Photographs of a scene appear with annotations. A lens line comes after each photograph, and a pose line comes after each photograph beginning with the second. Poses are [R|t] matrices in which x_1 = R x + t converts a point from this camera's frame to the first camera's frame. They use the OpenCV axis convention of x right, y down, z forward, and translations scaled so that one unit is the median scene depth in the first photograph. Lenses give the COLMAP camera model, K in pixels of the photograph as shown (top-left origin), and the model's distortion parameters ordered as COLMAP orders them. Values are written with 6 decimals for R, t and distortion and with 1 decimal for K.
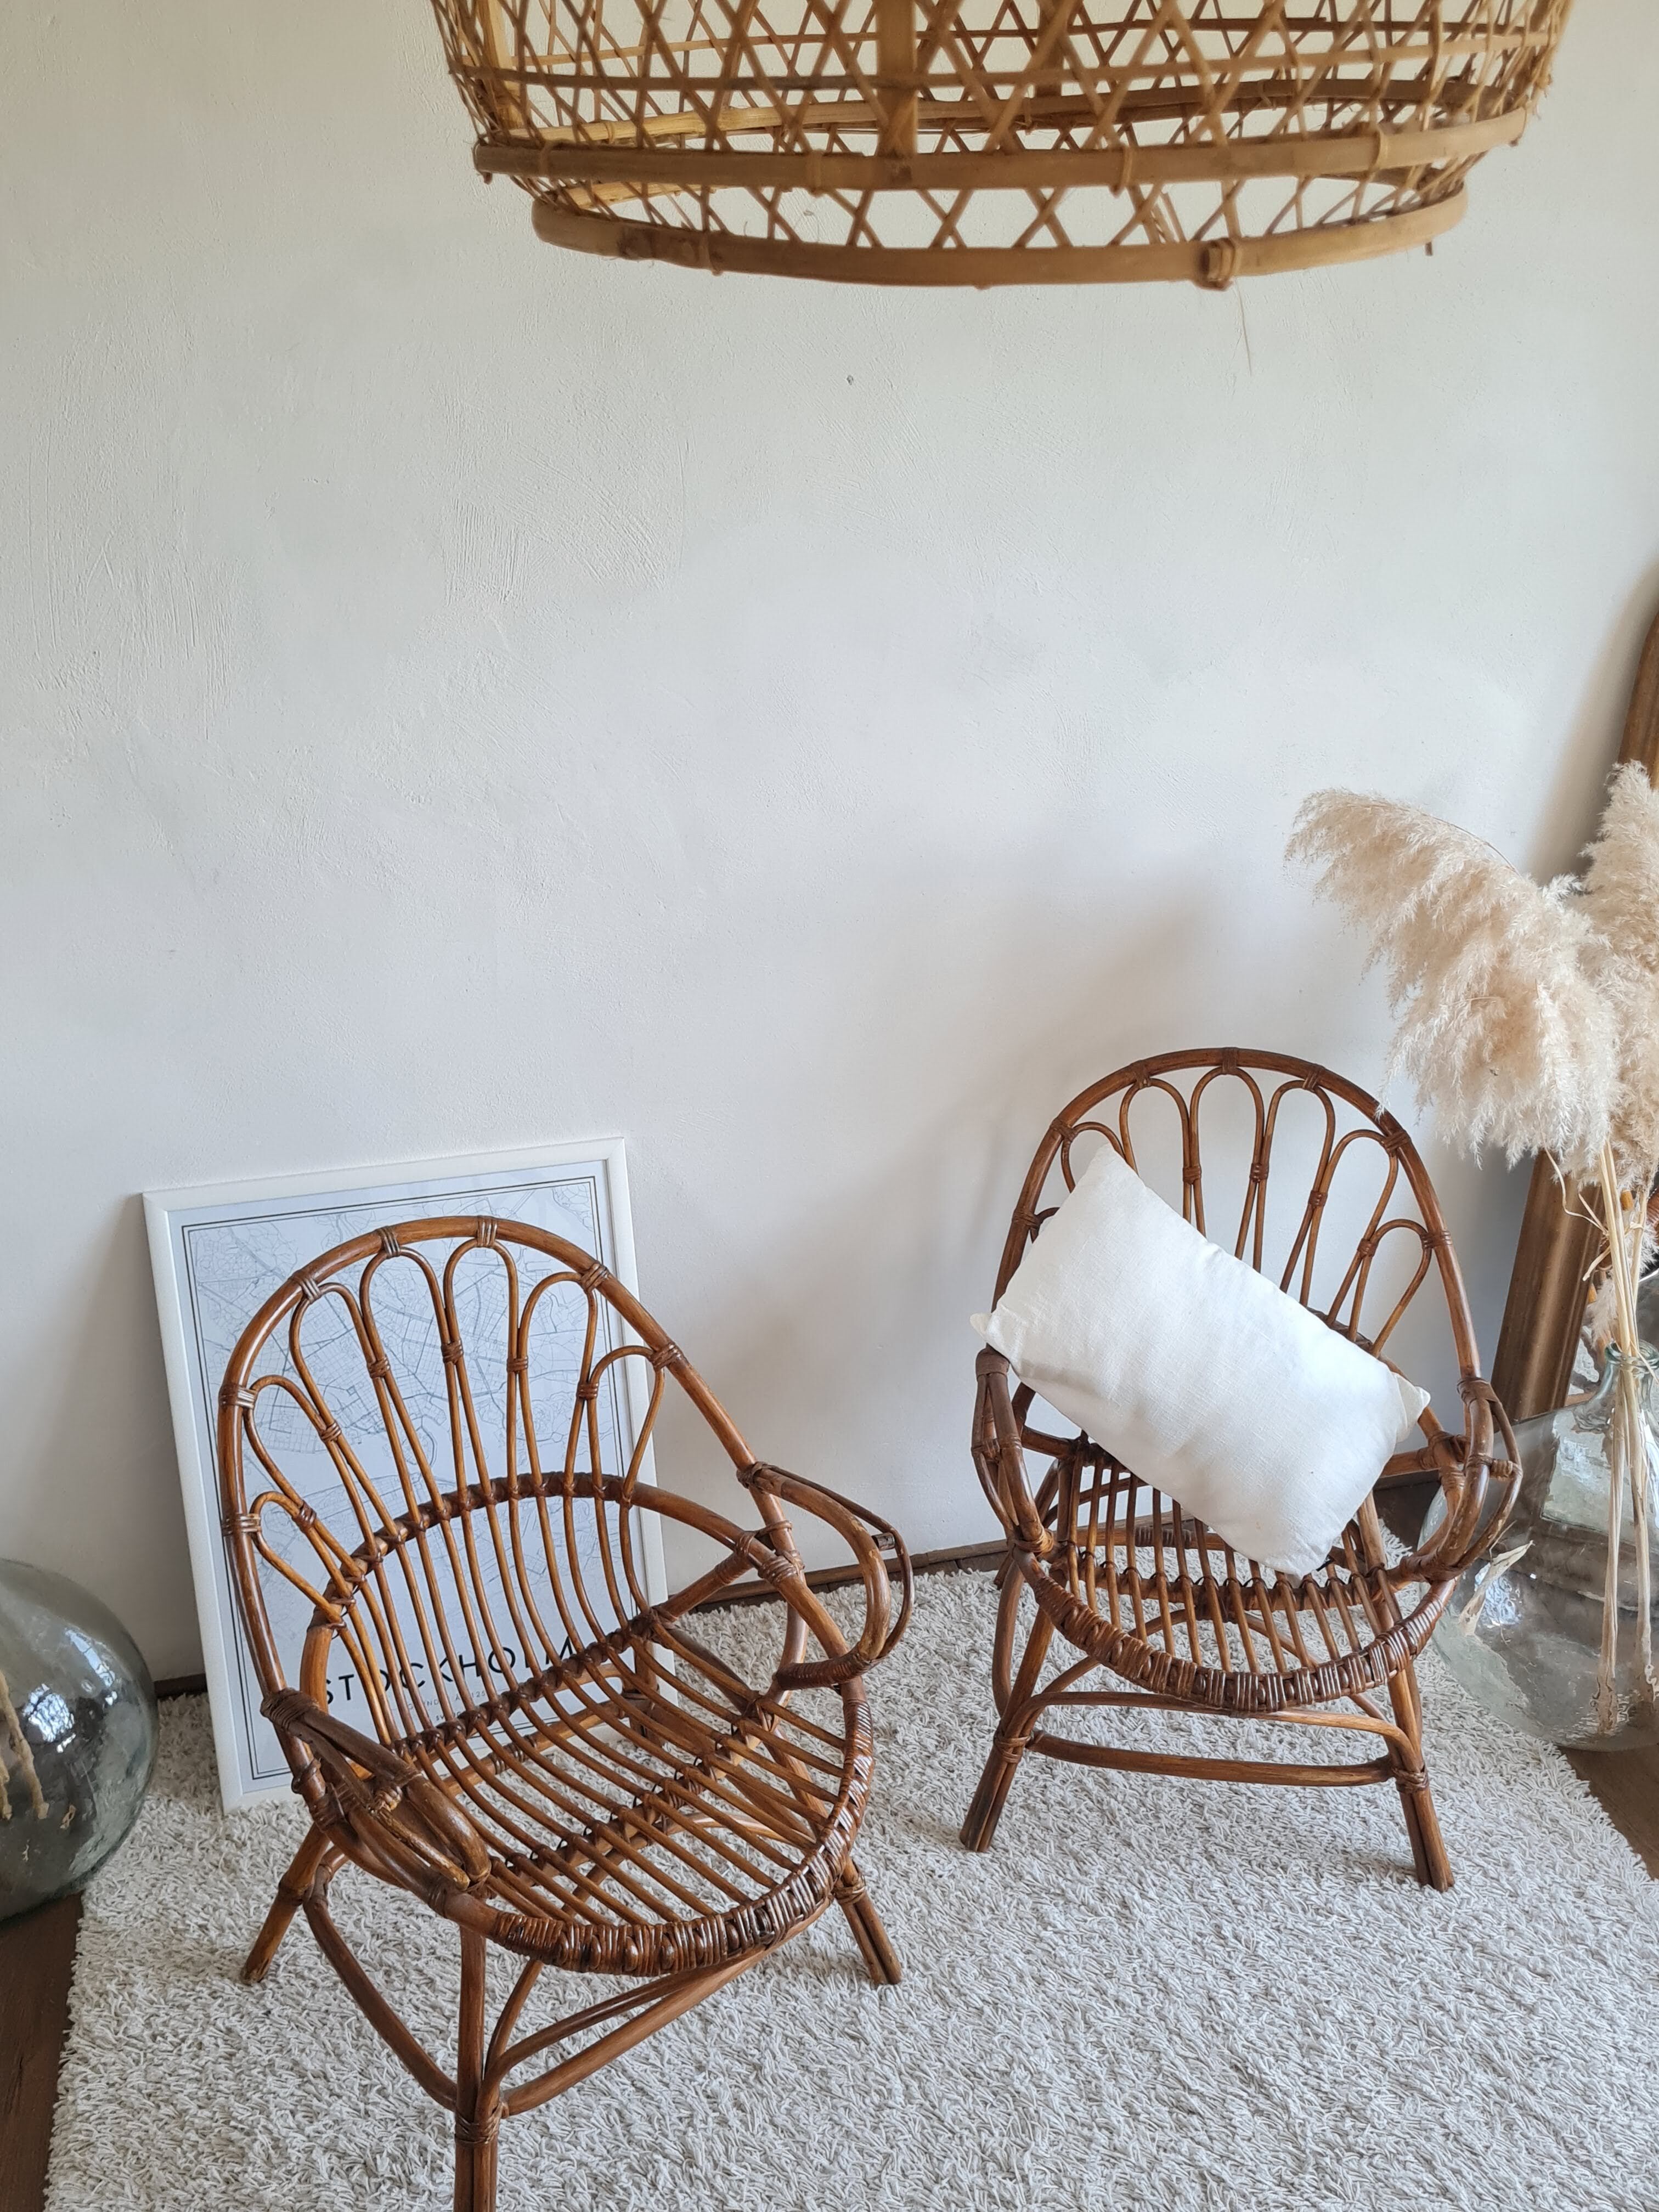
lens RADIAL K [[1756.5, 0, 829.5], [0, 1756.5, 1106.0], [0, 0, 1]] dist [0.041740, 0.000811]
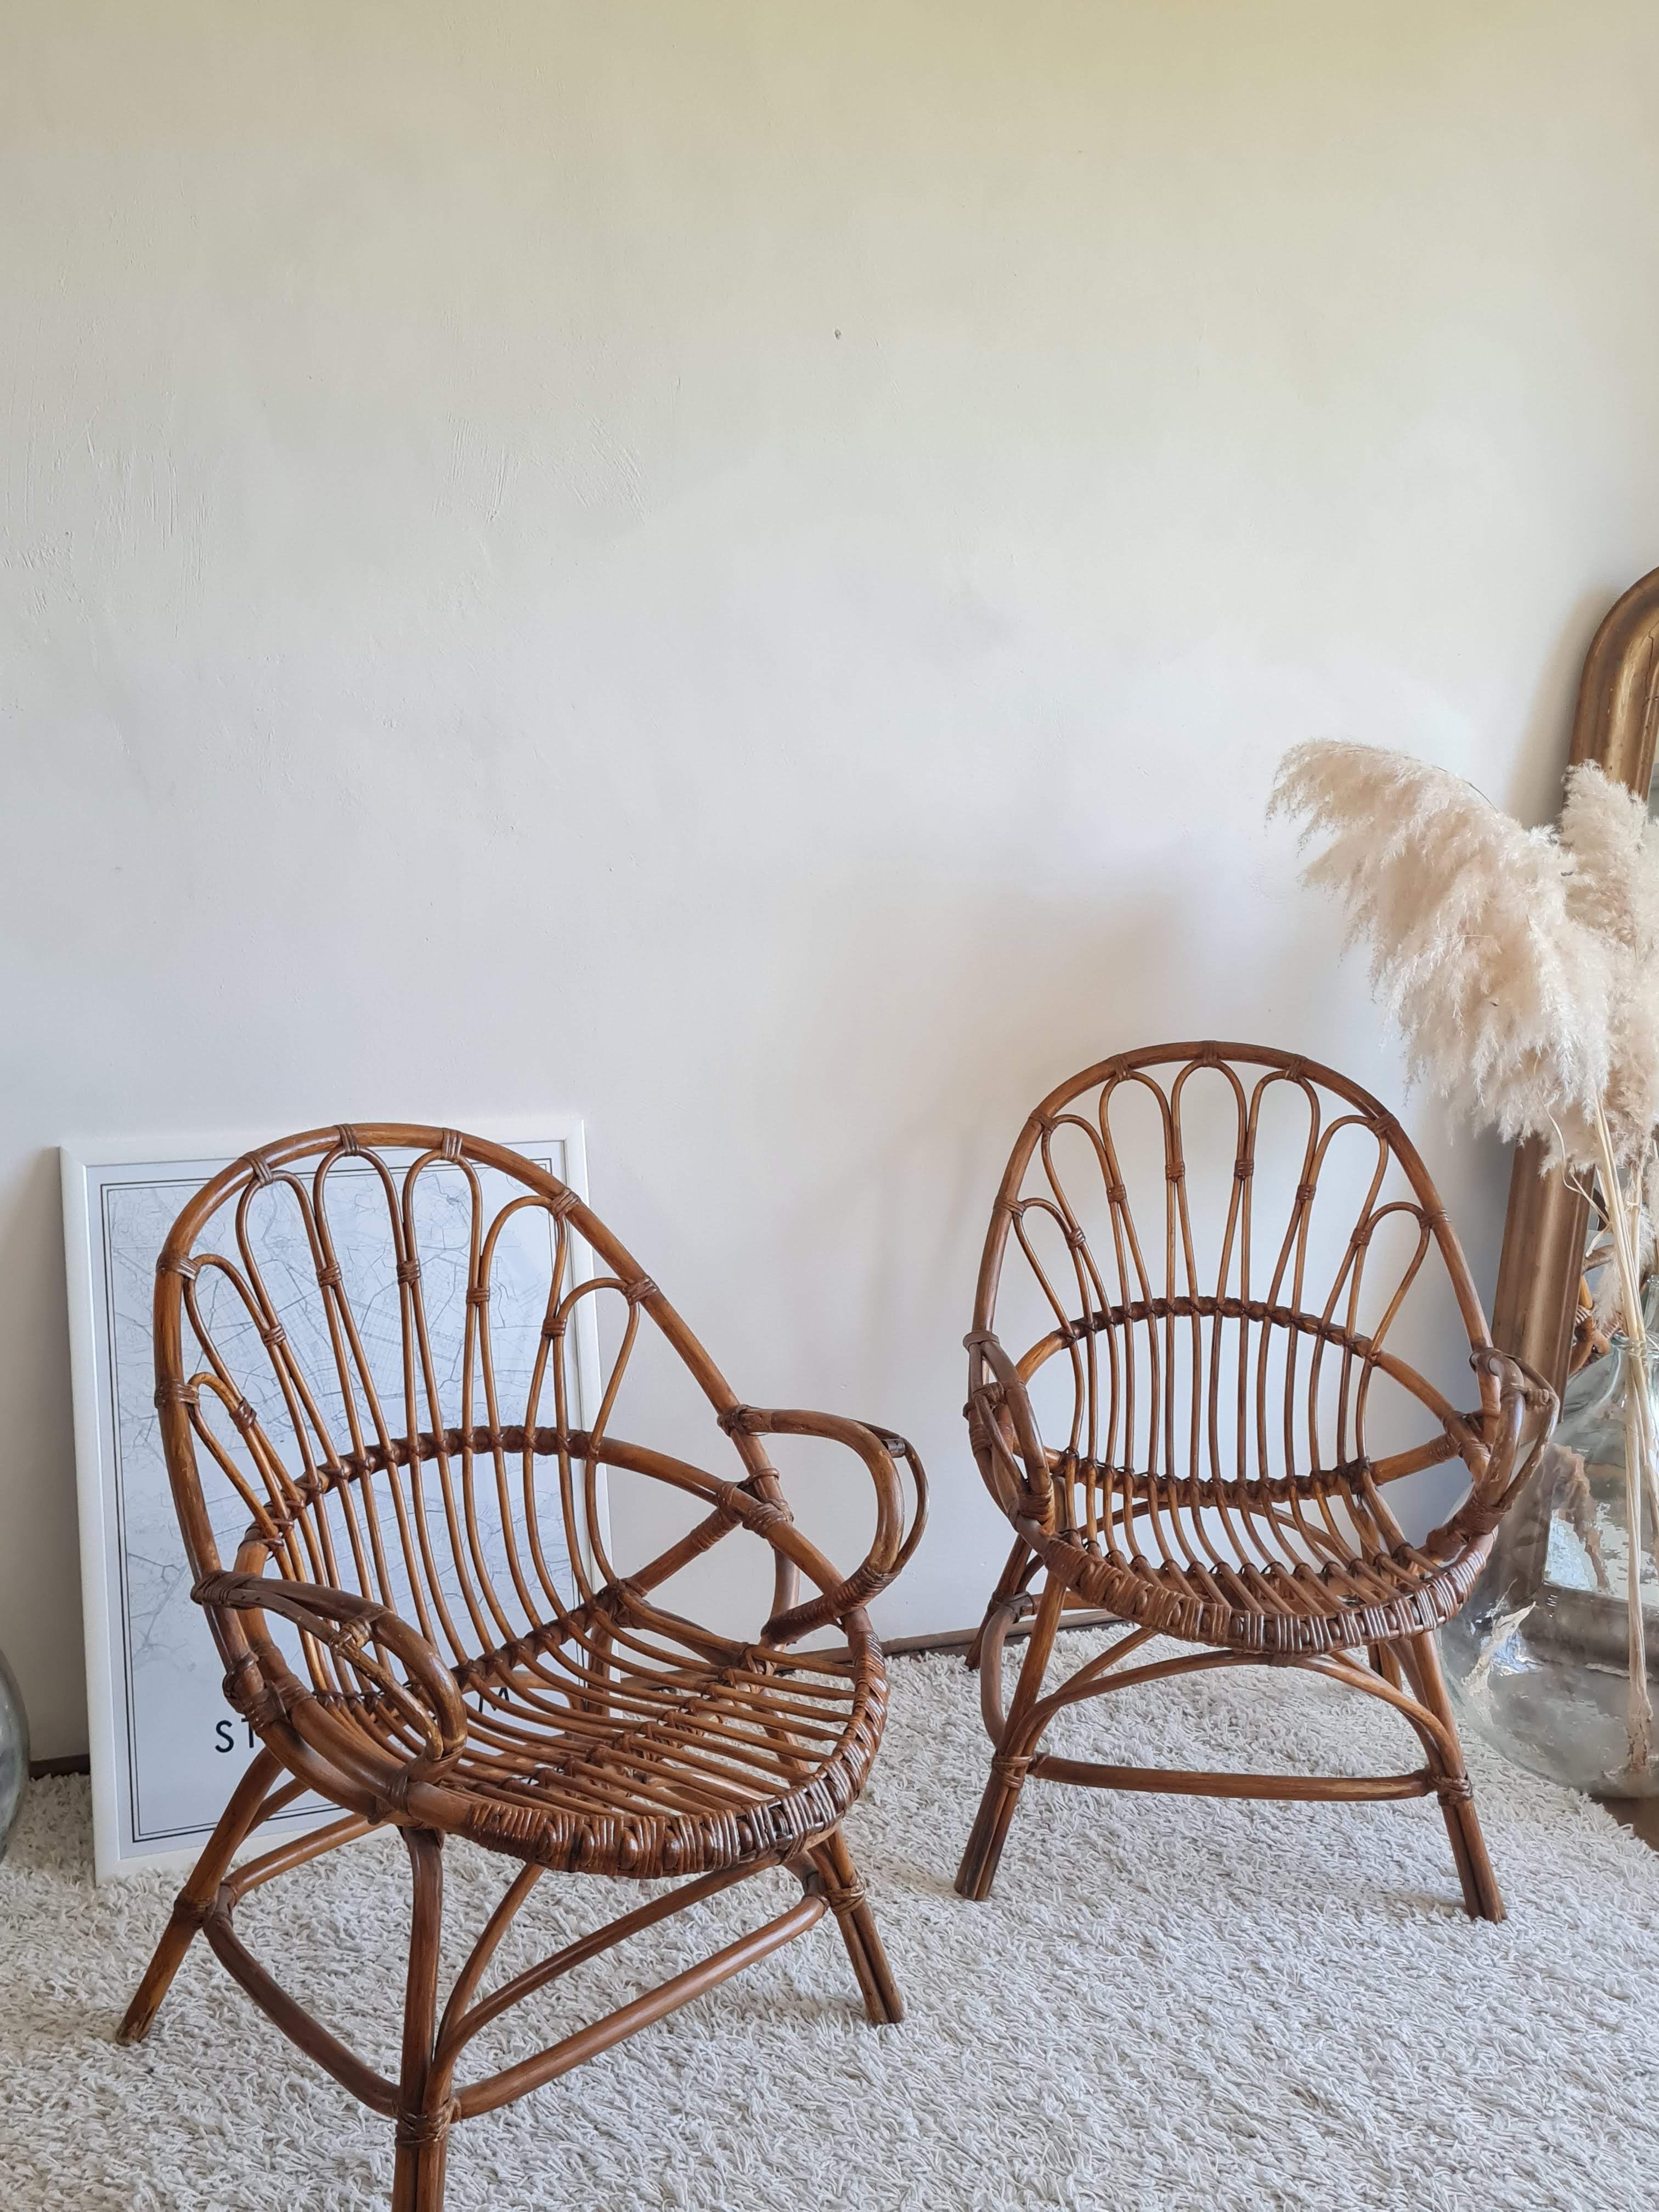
lens RADIAL K [[1771.4, 0, 829.5], [0, 1771.4, 1106.0], [0, 0, 1]] dist [0.044378, -0.007046]
pose [[0.997502, 0.009350, 0.070019, -0.060447], [0.004041, 0.982027, -0.188700, 0.221551], [-0.070524, 0.188511, 0.979535, 0.066930]]
